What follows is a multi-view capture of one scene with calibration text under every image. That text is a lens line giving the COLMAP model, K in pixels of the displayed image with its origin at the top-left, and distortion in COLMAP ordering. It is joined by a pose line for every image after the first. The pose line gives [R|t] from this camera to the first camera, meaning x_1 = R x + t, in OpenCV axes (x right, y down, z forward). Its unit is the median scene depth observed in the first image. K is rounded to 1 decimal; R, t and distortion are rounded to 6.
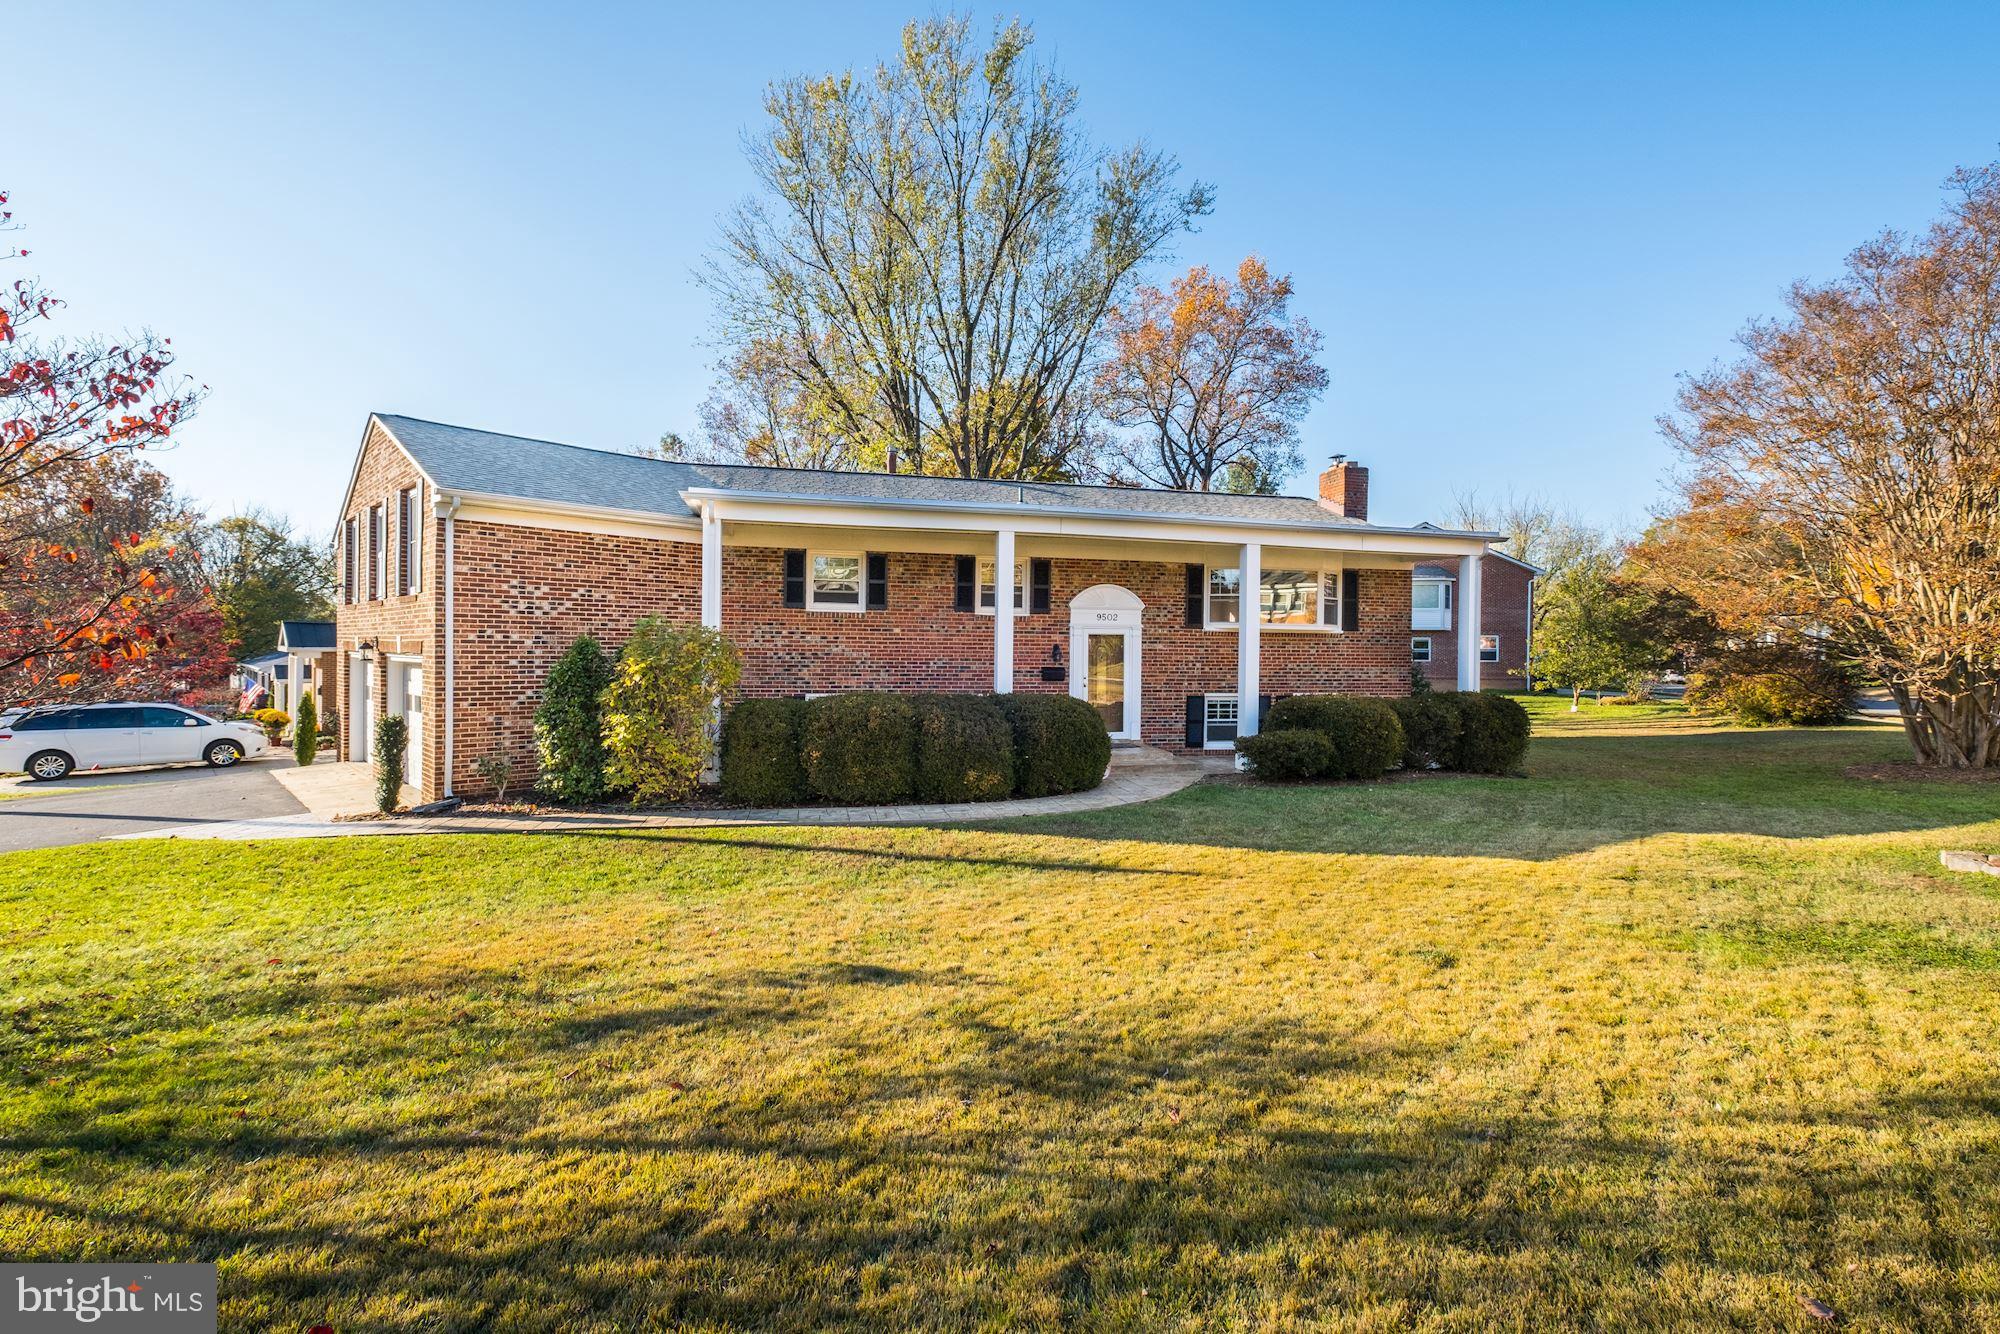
lens RADIAL K [[877.8, 0, 994.2], [0, 877.8, 656.1], [0, 0, 1]] dist [-0.001855, -0.000322]
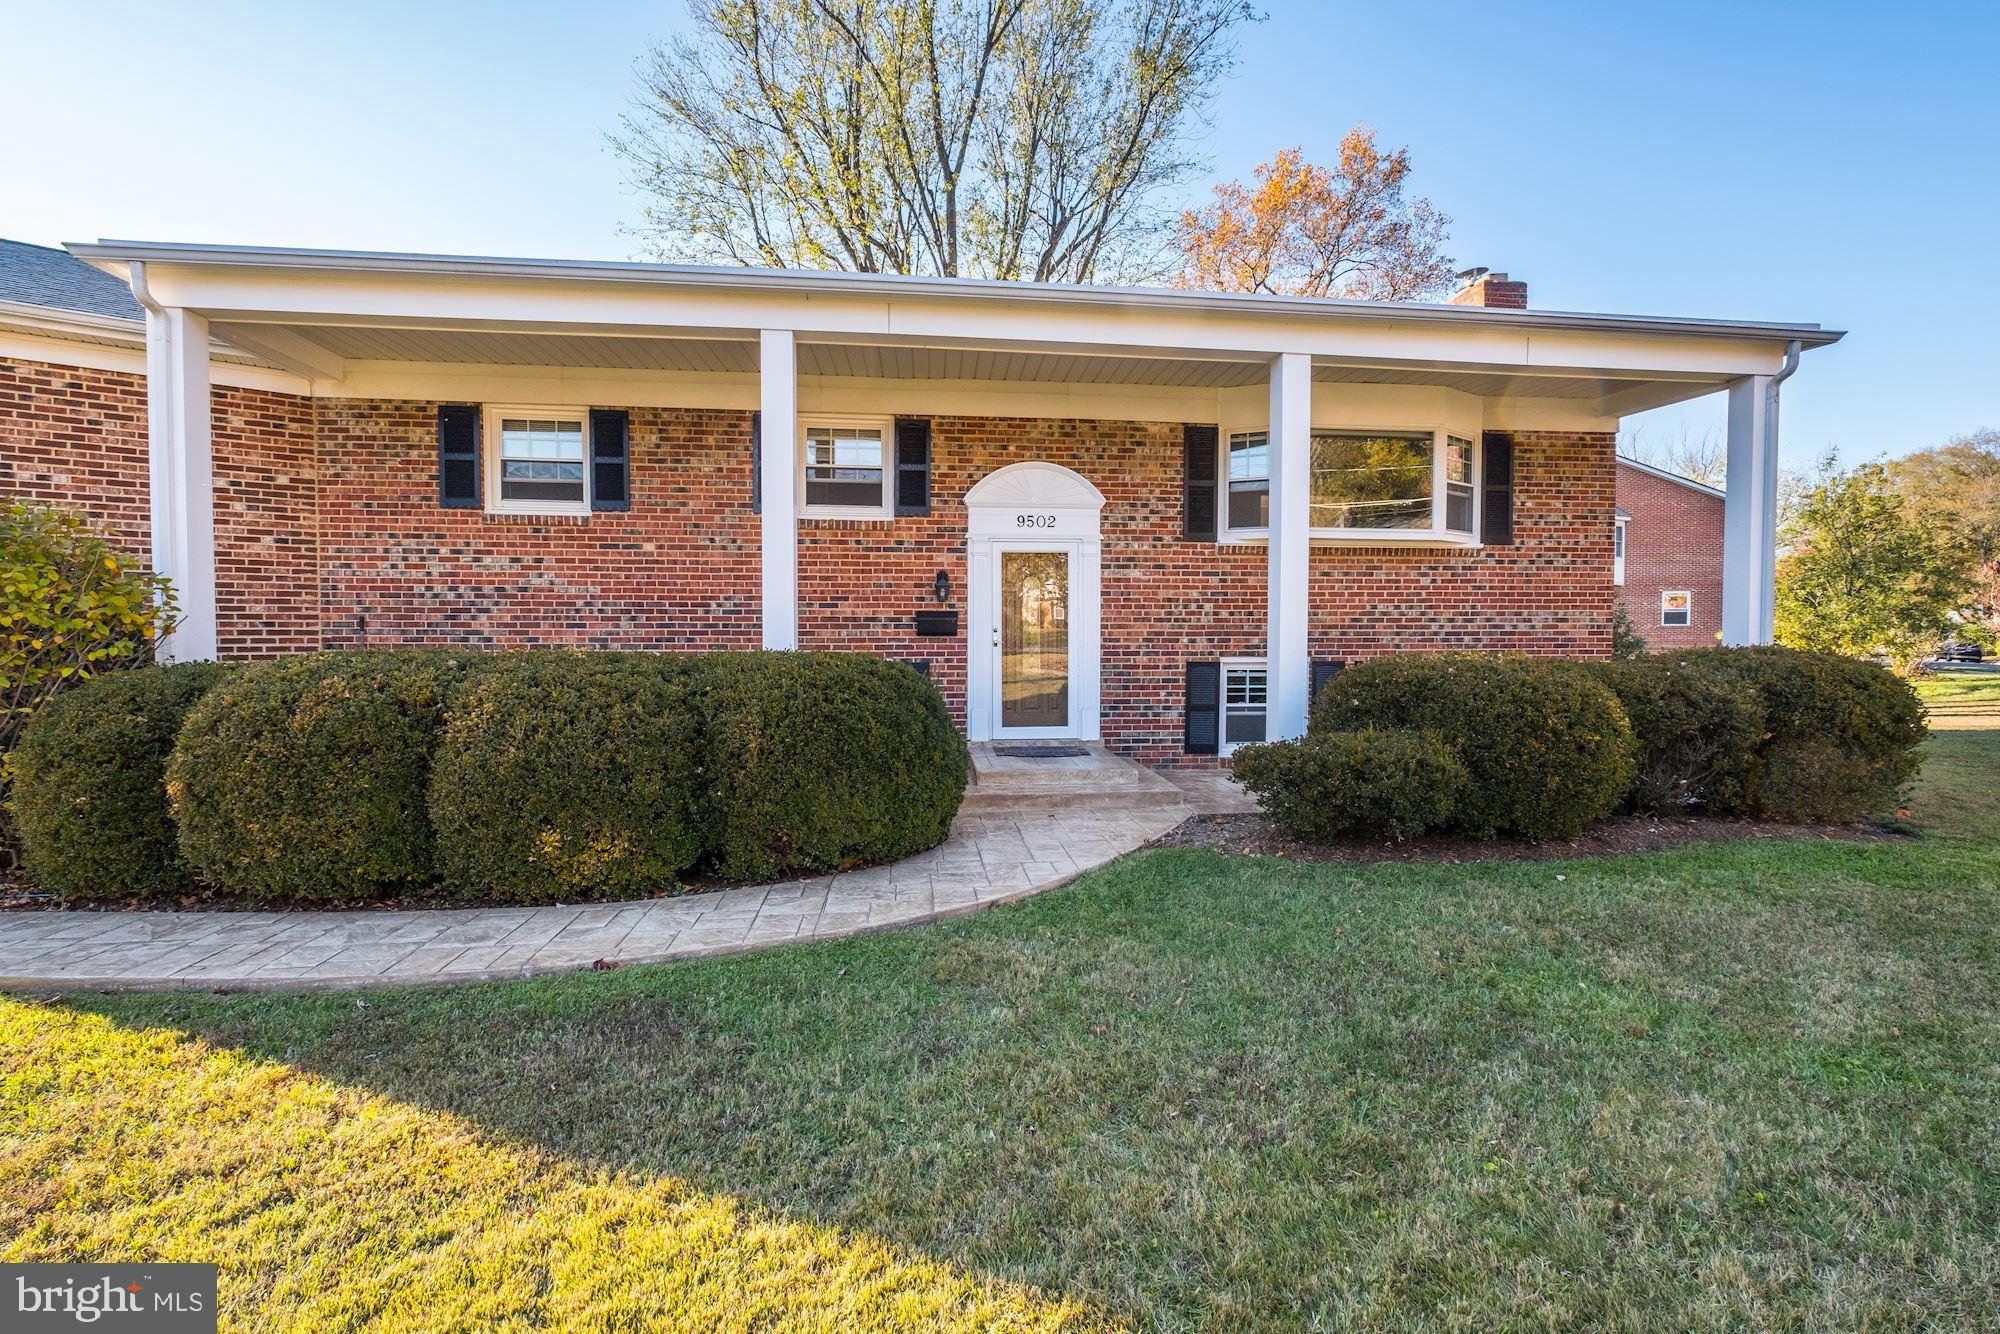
lens RADIAL K [[877.8, 0, 994.2], [0, 877.8, 656.1], [0, 0, 1]] dist [-0.001855, -0.000322]
pose [[0.992779, -0.005100, -0.119849, 0.168388], [0.007723, 0.999740, 0.021433, 0.029169], [0.119709, -0.022204, 0.992561, 0.440773]]
